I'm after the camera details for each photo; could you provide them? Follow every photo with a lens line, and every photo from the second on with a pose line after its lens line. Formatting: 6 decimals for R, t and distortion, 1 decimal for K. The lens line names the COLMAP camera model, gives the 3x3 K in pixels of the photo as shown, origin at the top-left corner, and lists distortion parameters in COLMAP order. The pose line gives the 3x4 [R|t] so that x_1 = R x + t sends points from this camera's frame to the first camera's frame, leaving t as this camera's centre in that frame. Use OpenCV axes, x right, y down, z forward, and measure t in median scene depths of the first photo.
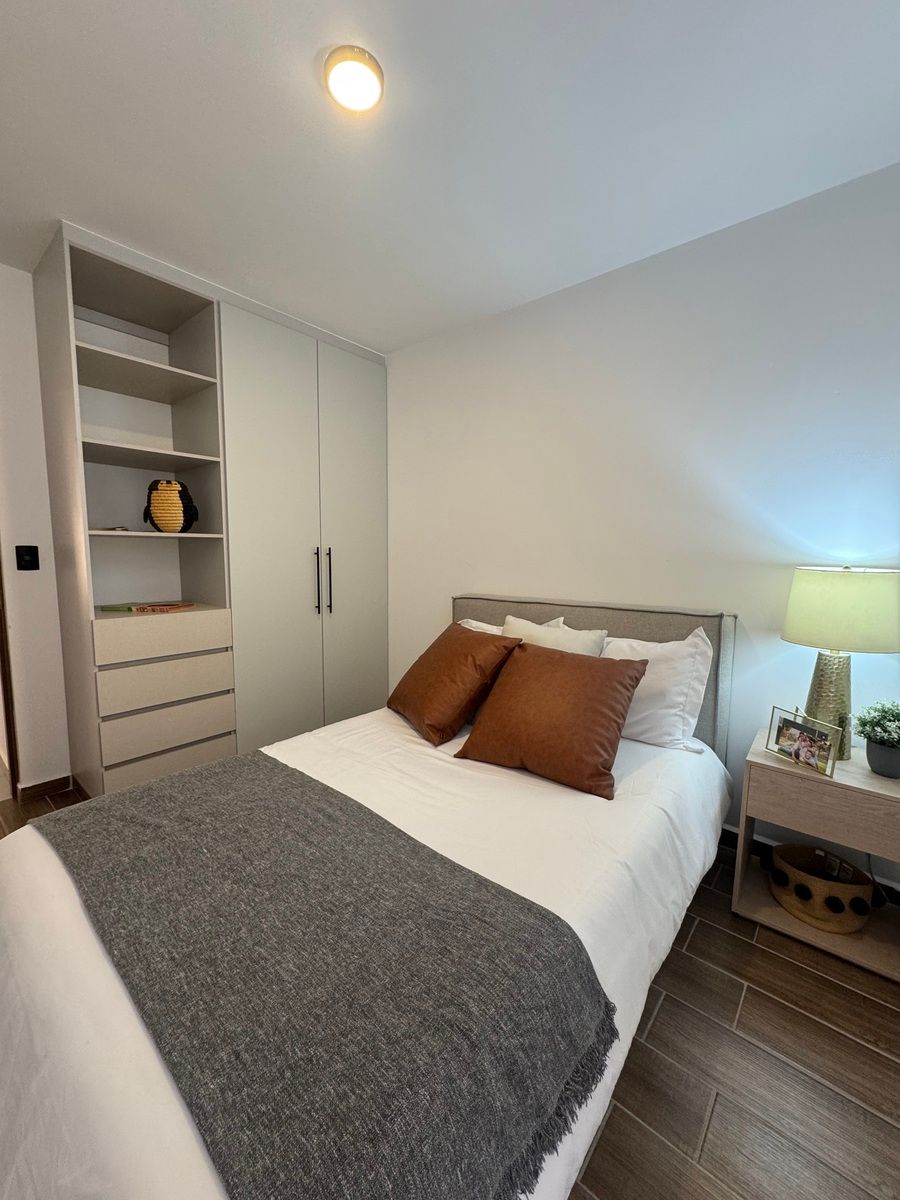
lens RADIAL K [[478.6, 0, 445.7], [0, 478.6, 601.2], [0, 0, 1]] dist [-0.006955, -0.000187]
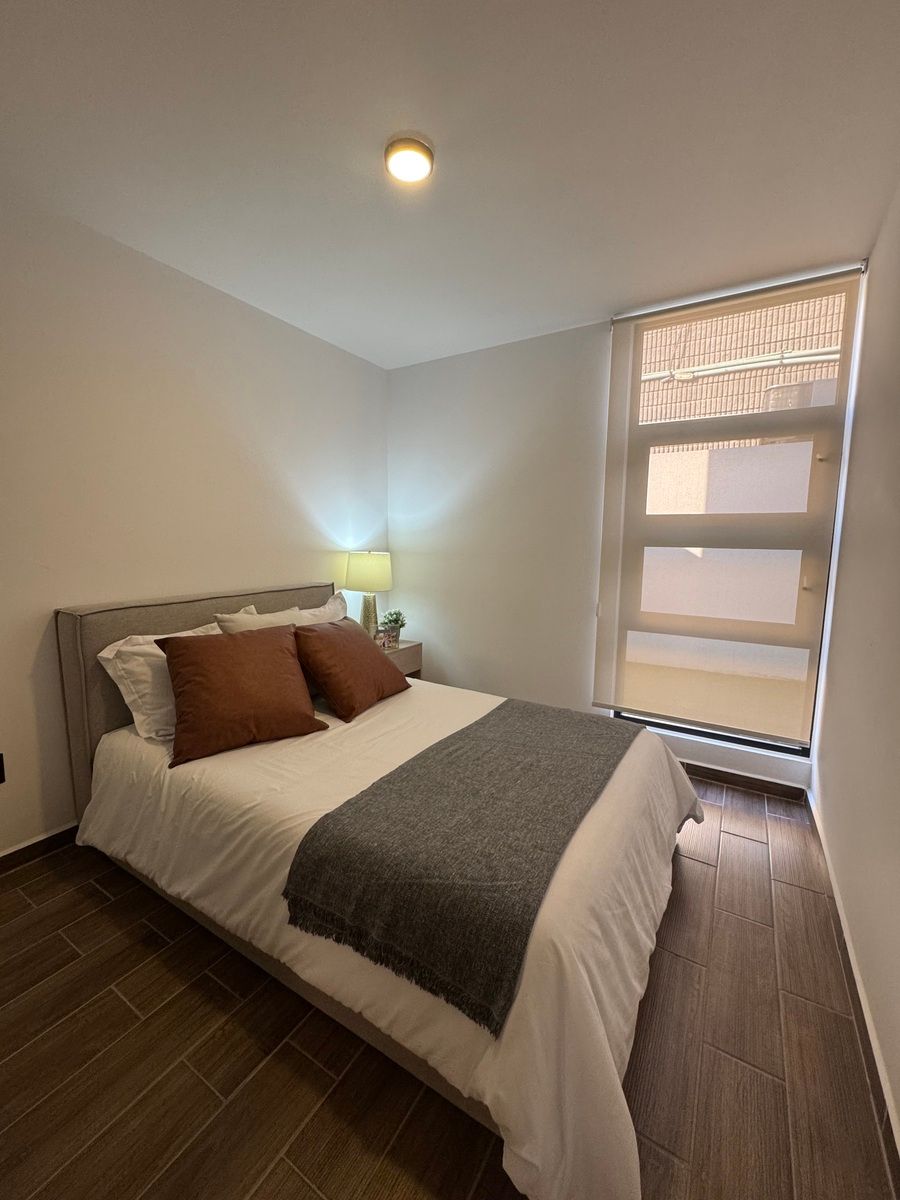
lens RADIAL K [[478.6, 0, 450.1], [0, 478.6, 597.9], [0, 0, 1]] dist [-0.006955, -0.000187]
pose [[-0.157639, -0.126449, 0.979368, -1.278304], [0.093694, 0.985378, 0.142306, -0.141118], [-0.983042, 0.114193, -0.143486, 0.984584]]
